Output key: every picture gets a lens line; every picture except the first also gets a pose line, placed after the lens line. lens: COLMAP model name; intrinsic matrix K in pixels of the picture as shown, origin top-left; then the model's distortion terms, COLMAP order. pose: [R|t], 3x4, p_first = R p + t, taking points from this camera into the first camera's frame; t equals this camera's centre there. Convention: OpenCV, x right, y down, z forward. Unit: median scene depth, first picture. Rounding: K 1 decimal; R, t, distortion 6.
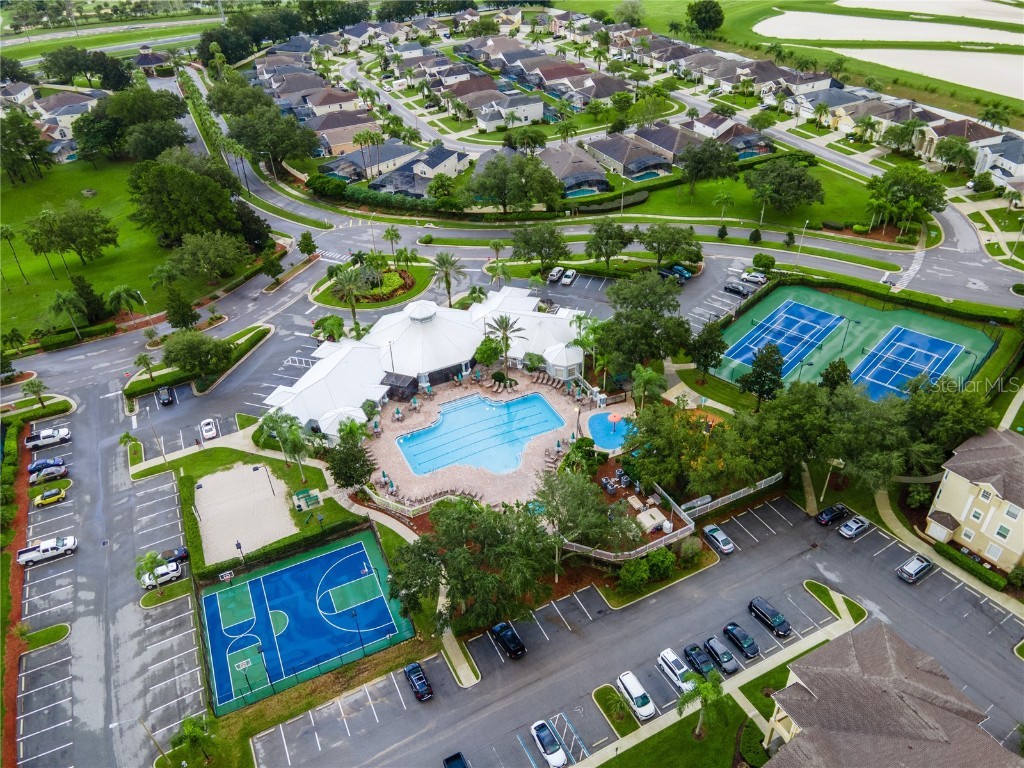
lens RADIAL K [[730.3, 0, 512.0], [0, 730.3, 384.0], [0, 0, 1]] dist [0.040573, 0.005932]
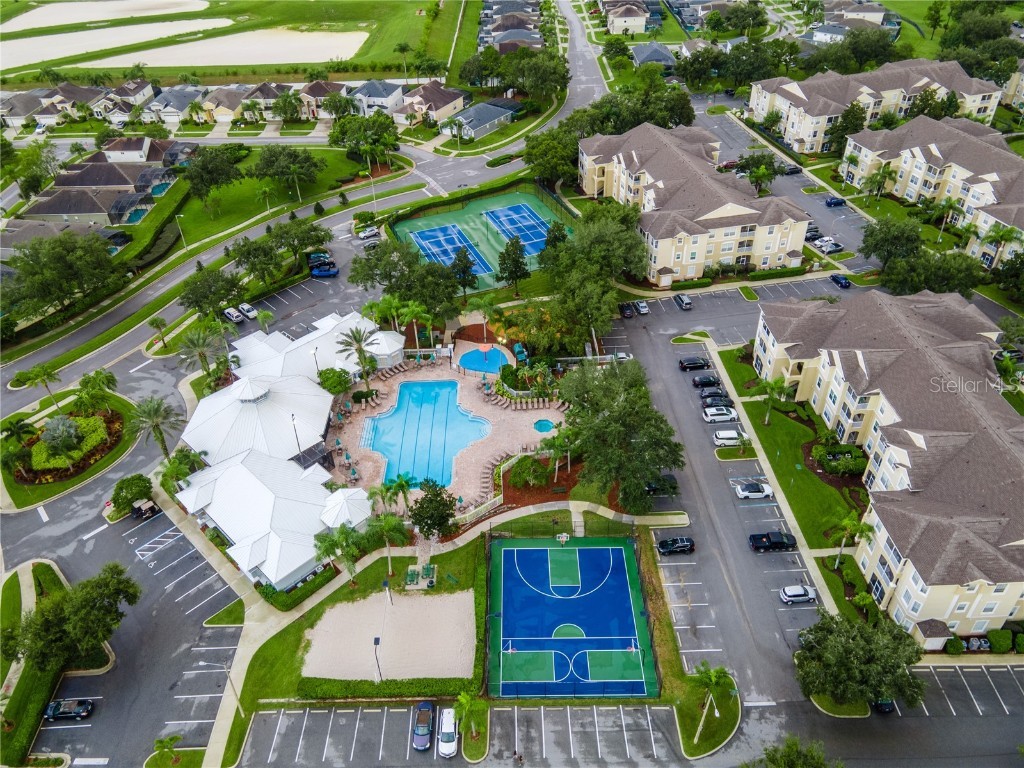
lens RADIAL K [[730.3, 0, 512.0], [0, 730.3, 384.0], [0, 0, 1]] dist [0.040573, 0.005932]
pose [[0.431010, -0.540087, 0.722867, -0.695075], [0.551718, 0.791641, 0.262510, -0.184843], [-0.714029, 0.285674, 0.639181, 0.270330]]
